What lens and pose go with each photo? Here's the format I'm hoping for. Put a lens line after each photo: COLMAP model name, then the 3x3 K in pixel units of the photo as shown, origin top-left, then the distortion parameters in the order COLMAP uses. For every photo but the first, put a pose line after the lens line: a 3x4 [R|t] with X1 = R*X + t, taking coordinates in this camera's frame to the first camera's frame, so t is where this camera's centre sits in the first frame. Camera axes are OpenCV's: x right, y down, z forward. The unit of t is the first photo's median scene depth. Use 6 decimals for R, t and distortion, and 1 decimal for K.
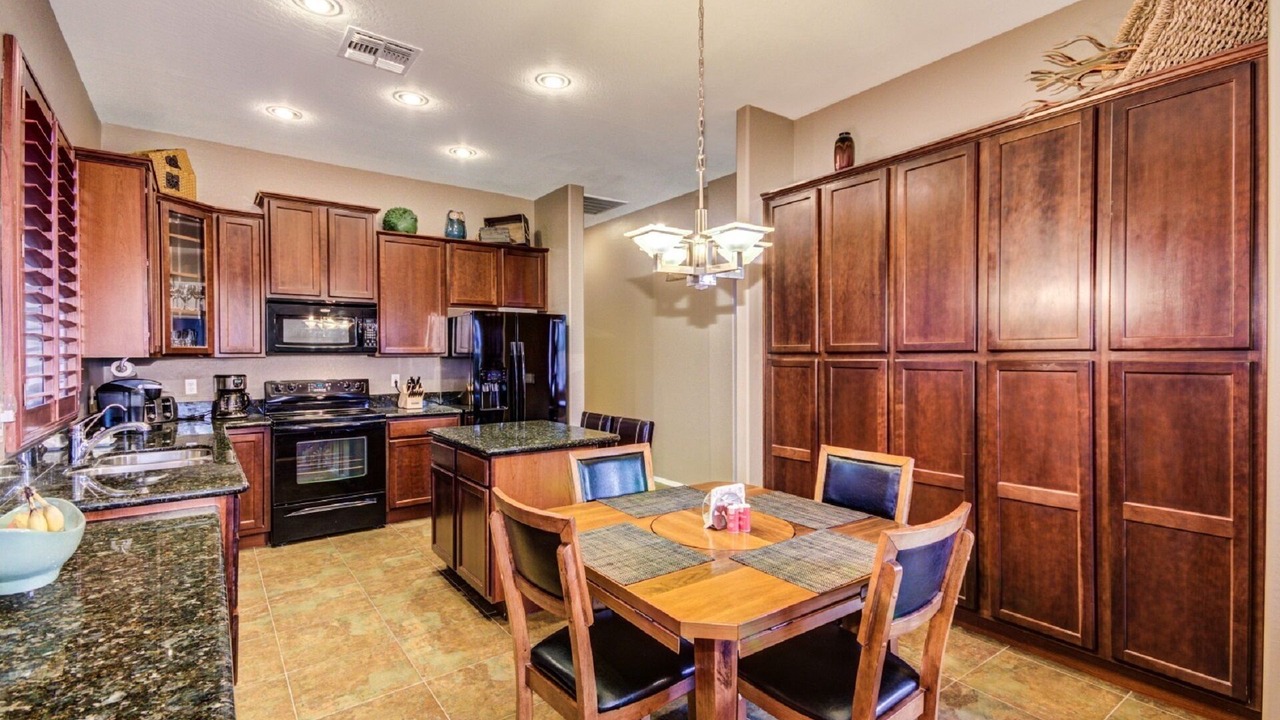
lens RADIAL K [[572.3, 0, 644.7], [0, 572.3, 357.5], [0, 0, 1]] dist [0.032747, 0.000115]
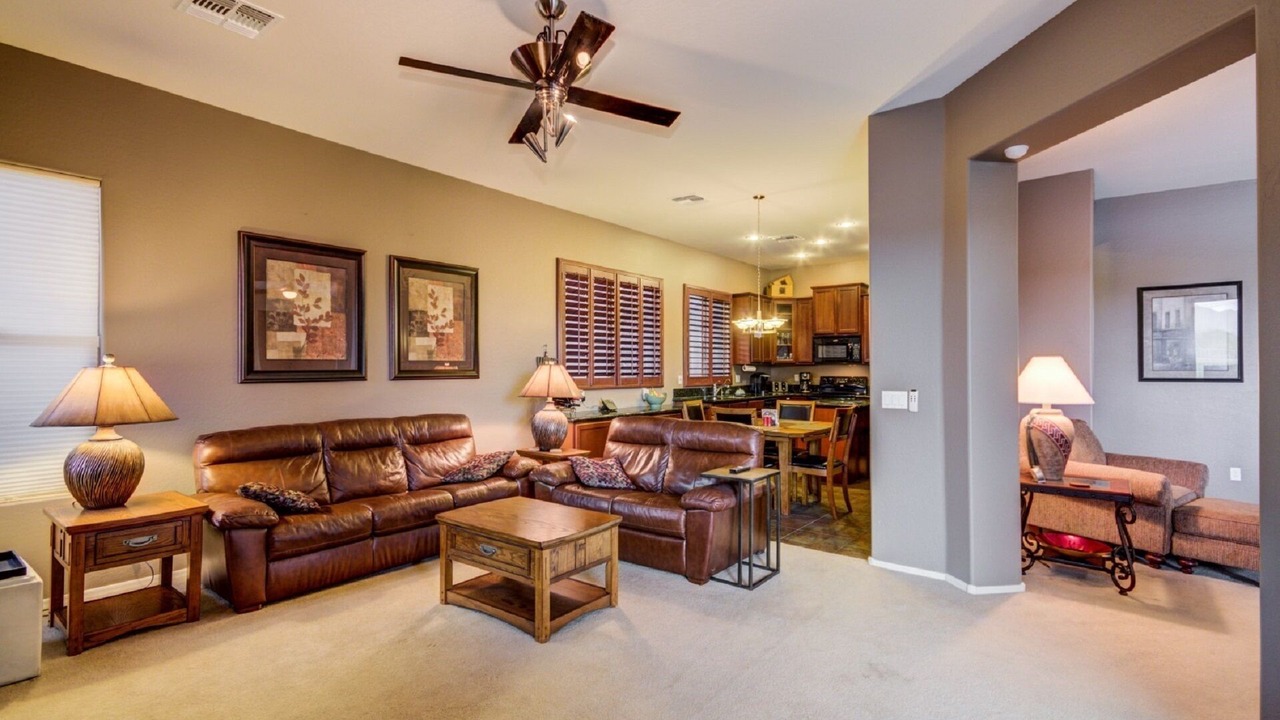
lens RADIAL K [[584.6, 0, 644.1], [0, 584.6, 357.5], [0, 0, 1]] dist [-0.000597, -0.000269]
pose [[0.255433, -0.014395, -0.966720, 1.247536], [-0.006846, 0.999837, -0.016697, 0.013658], [0.966802, 0.010883, 0.255293, -0.139963]]
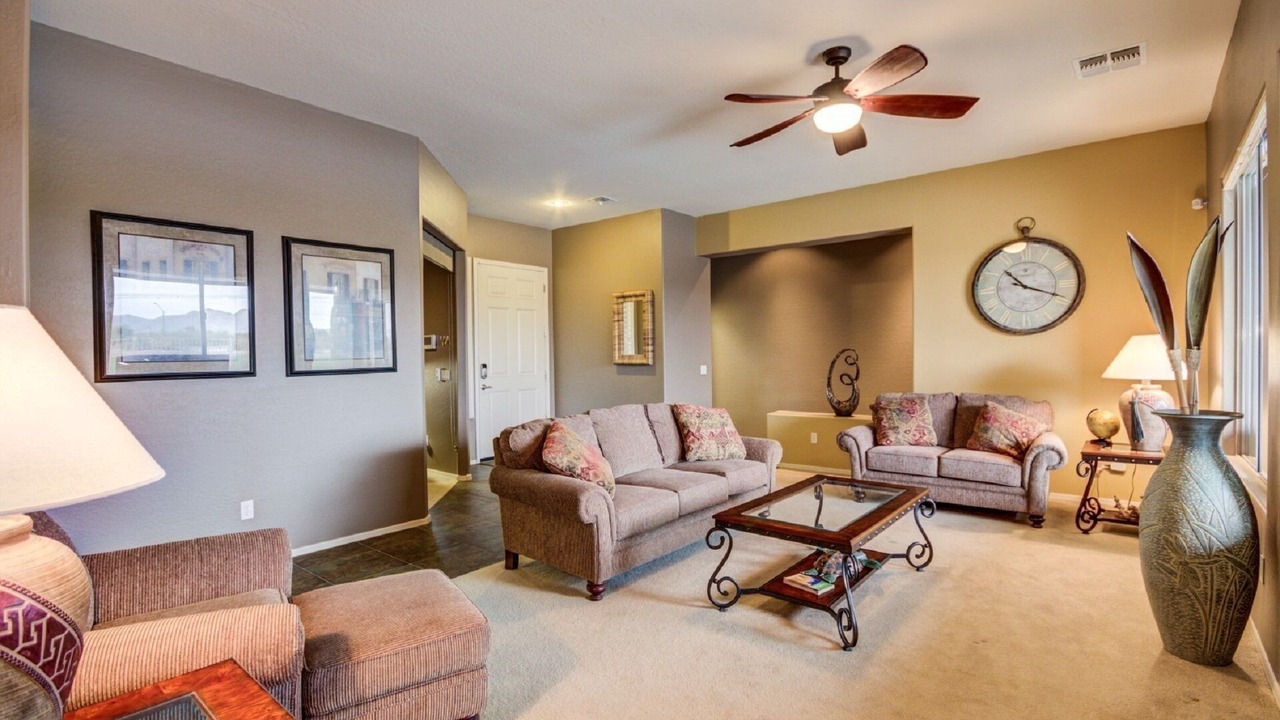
lens RADIAL K [[584.6, 0, 644.1], [0, 584.6, 357.5], [0, 0, 1]] dist [-0.000597, -0.000269]
pose [[0.969482, -0.012050, 0.244866, 0.750245], [0.012185, 0.999925, 0.000961, 0.016253], [-0.244860, 0.002052, 0.969556, 0.394394]]
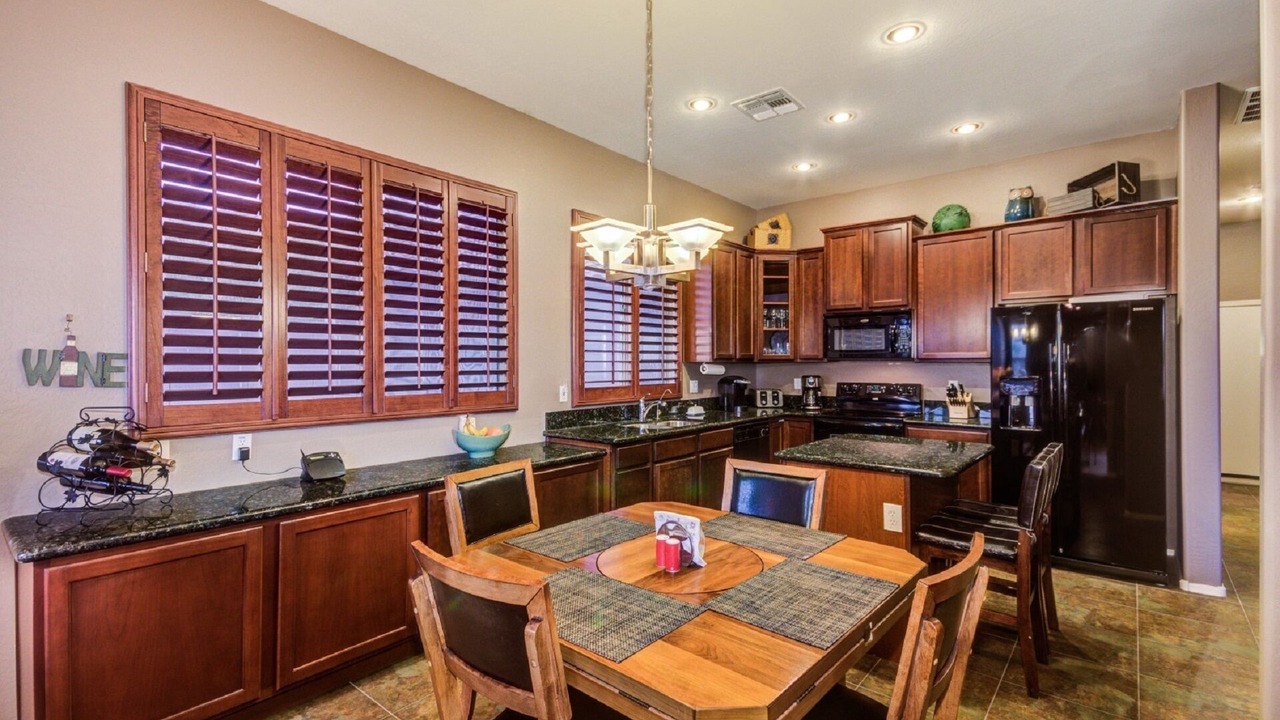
lens RADIAL K [[572.3, 0, 644.7], [0, 572.3, 357.5], [0, 0, 1]] dist [0.032747, 0.000115]
pose [[0.227267, -0.003472, -0.973826, 0.448480], [-0.005267, 0.999975, -0.004794, -0.002996], [0.973818, 0.006219, 0.227243, 0.348518]]
